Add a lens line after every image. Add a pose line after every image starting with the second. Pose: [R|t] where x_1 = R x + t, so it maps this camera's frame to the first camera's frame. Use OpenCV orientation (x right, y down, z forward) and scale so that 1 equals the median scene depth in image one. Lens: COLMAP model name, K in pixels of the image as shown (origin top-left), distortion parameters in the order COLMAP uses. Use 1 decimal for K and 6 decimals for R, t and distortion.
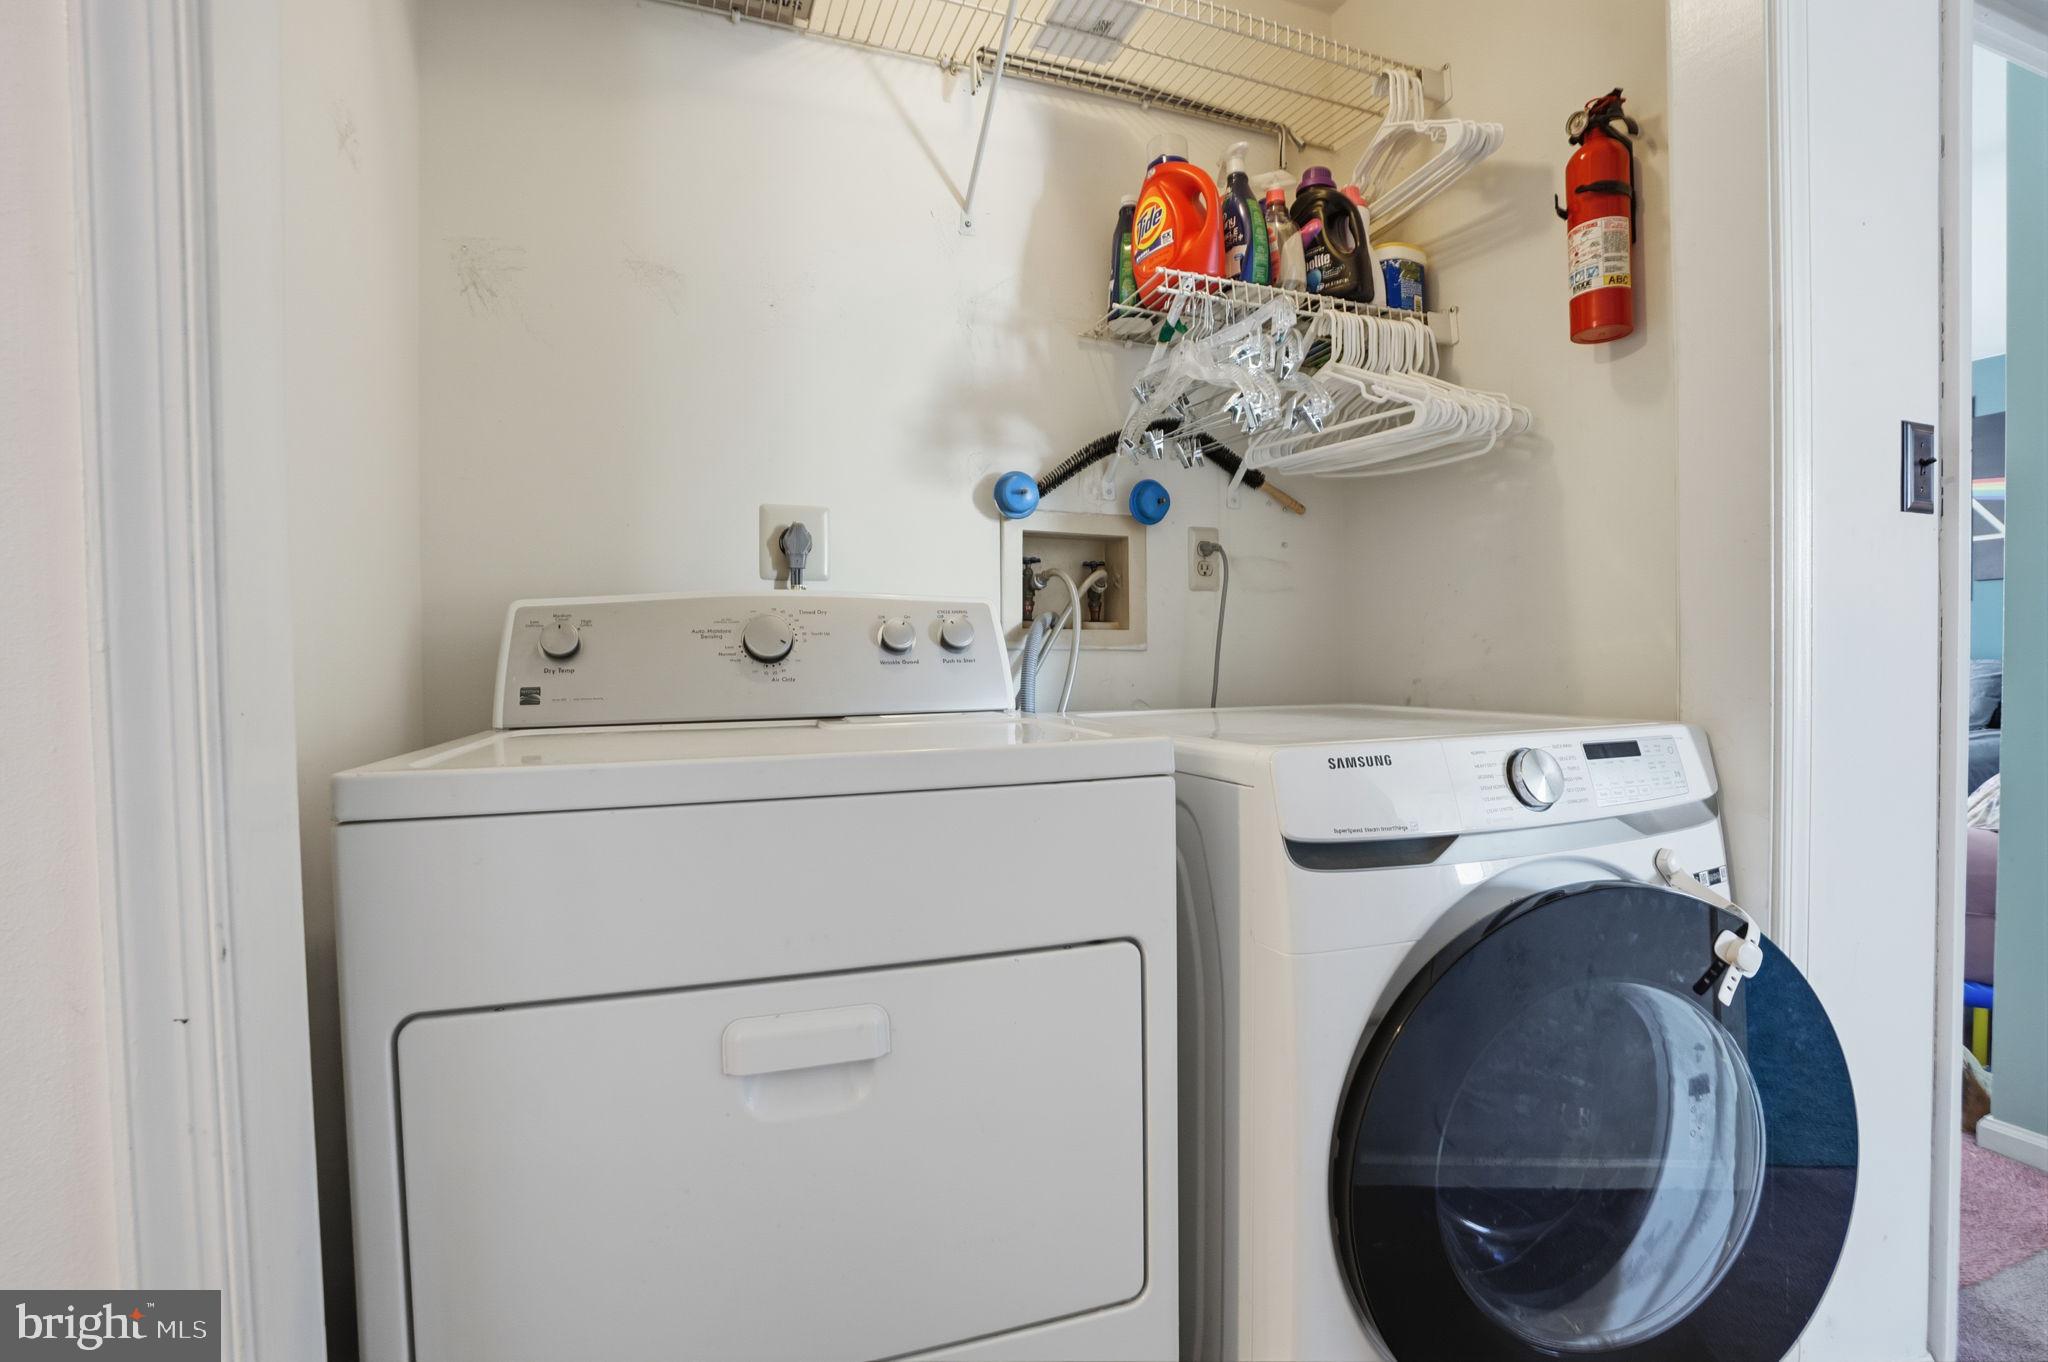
lens RADIAL K [[940.0, 0, 1021.6], [0, 940.0, 664.8], [0, 0, 1]] dist [-0.041510, 0.007601]
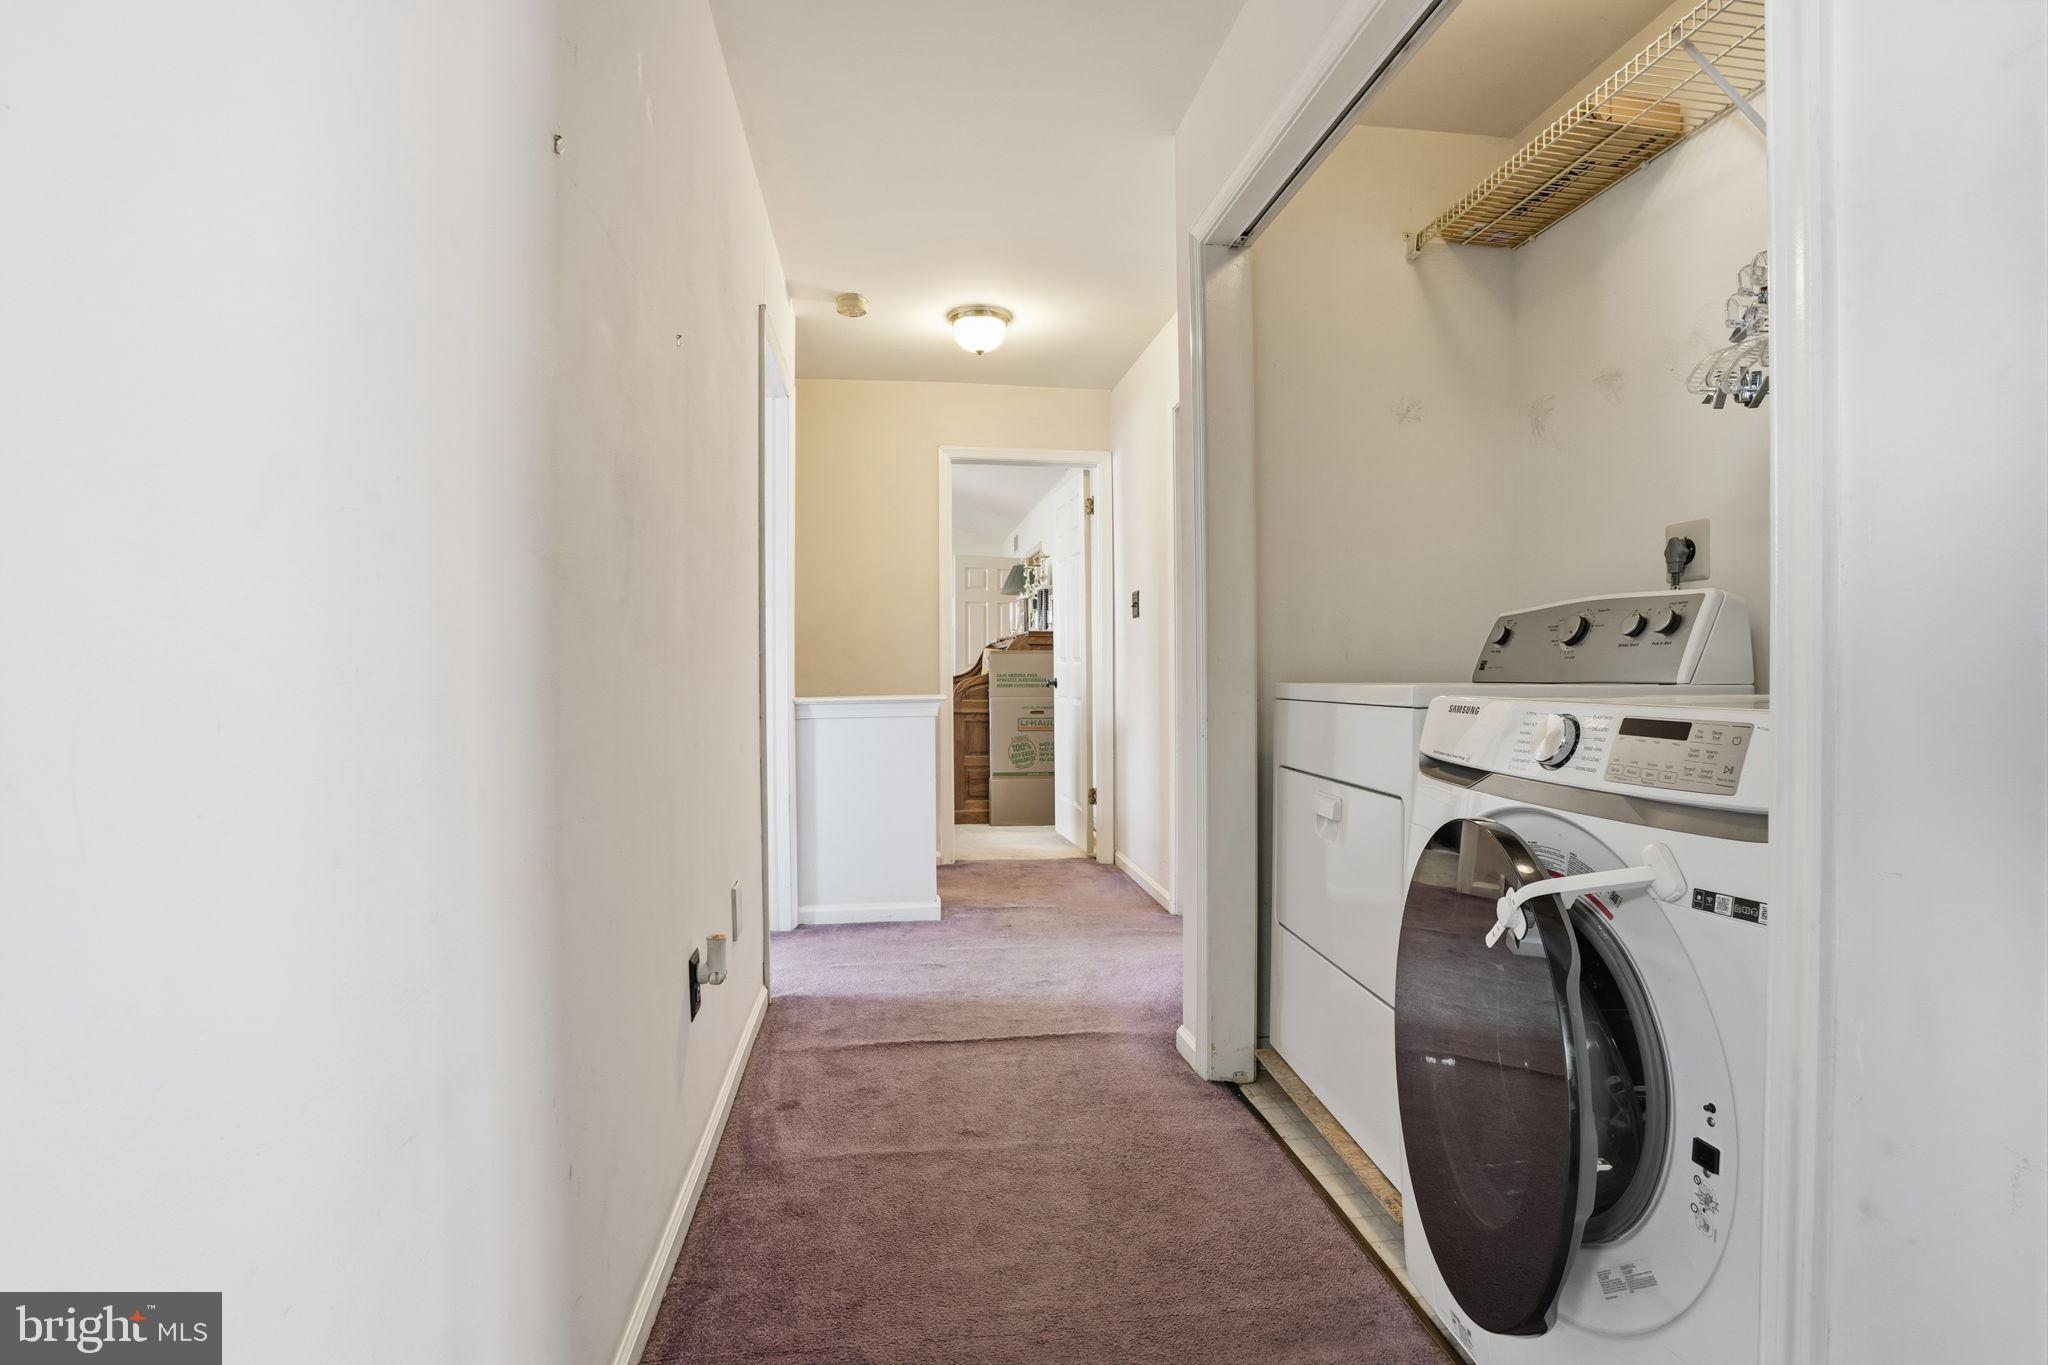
lens RADIAL K [[940.0, 0, 1021.8], [0, 940.0, 677.5], [0, 0, 1]] dist [-0.041510, 0.007601]
pose [[-0.233414, 0.020935, -0.972152, 1.641906], [-0.007021, 0.999706, 0.023214, 0.024251], [0.972352, 0.012244, -0.233199, 0.593145]]
